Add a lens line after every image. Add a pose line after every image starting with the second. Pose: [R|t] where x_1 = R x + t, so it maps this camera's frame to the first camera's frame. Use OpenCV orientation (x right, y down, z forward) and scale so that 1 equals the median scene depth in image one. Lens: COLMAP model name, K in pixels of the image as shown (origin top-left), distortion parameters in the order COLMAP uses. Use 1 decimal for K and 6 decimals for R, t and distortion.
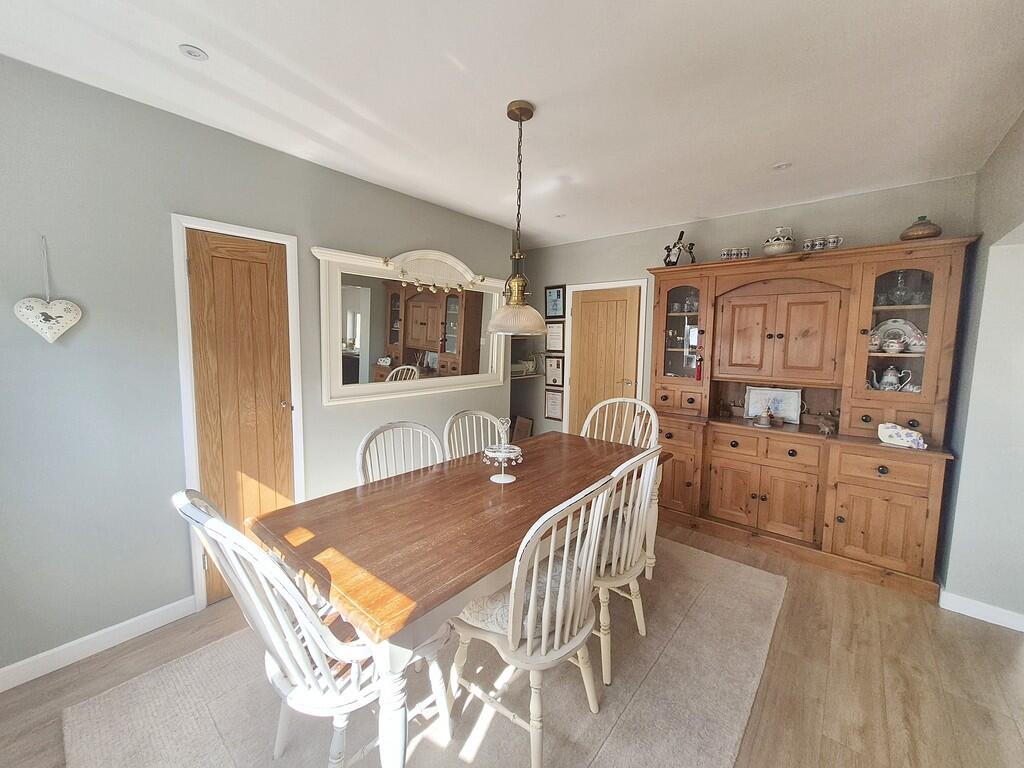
lens RADIAL K [[400.9, 0, 507.4], [0, 400.9, 376.6], [0, 0, 1]] dist [0.005981, -0.001883]
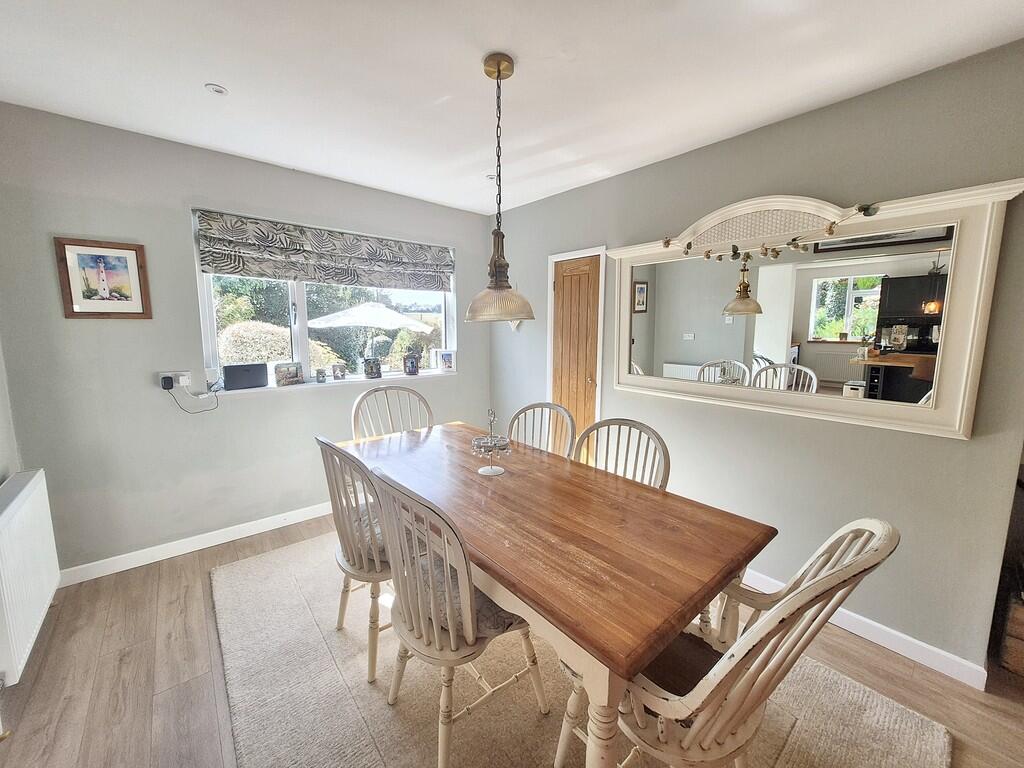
lens RADIAL K [[400.9, 0, 515.9], [0, 400.9, 380.0], [0, 0, 1]] dist [0.005981, -0.001883]
pose [[-0.133431, 0.118018, -0.984006, 0.665620], [-0.096990, 0.986563, 0.131476, -0.070943], [0.986301, 0.112982, -0.120191, 0.821904]]
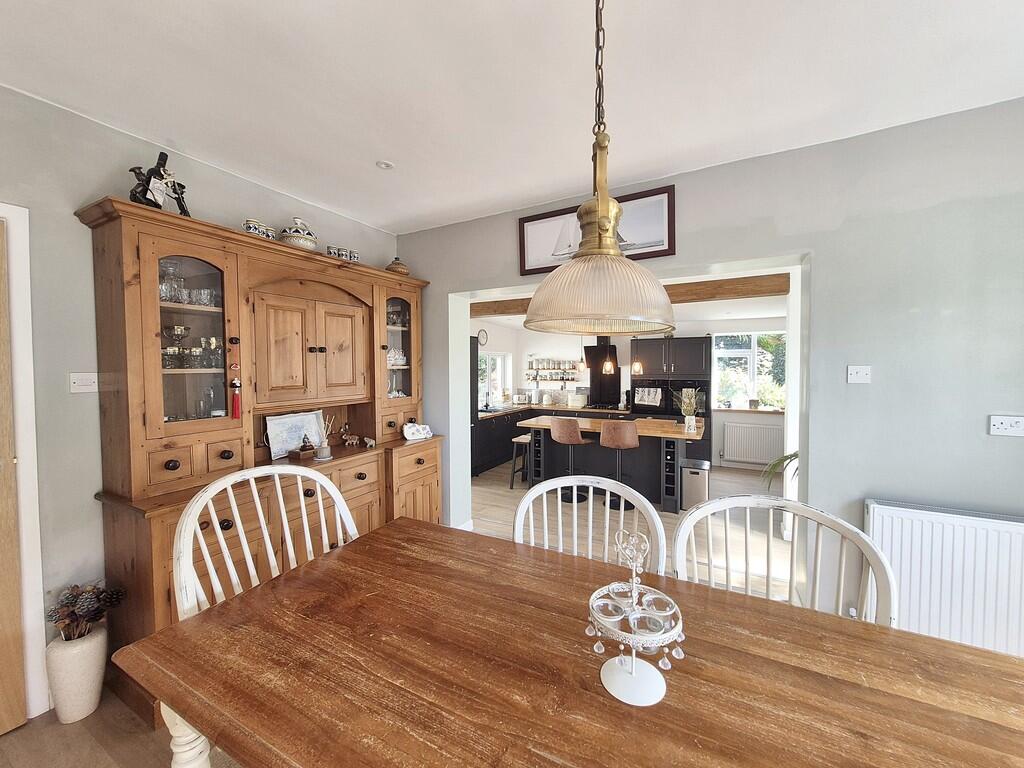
lens RADIAL K [[400.9, 0, 518.3], [0, 400.9, 380.4], [0, 0, 1]] dist [0.005981, -0.001883]
pose [[-0.239690, -0.052985, 0.969403, -0.261653], [0.087209, 0.993298, 0.075854, -0.067660], [-0.966925, 0.102722, -0.233463, 0.841767]]
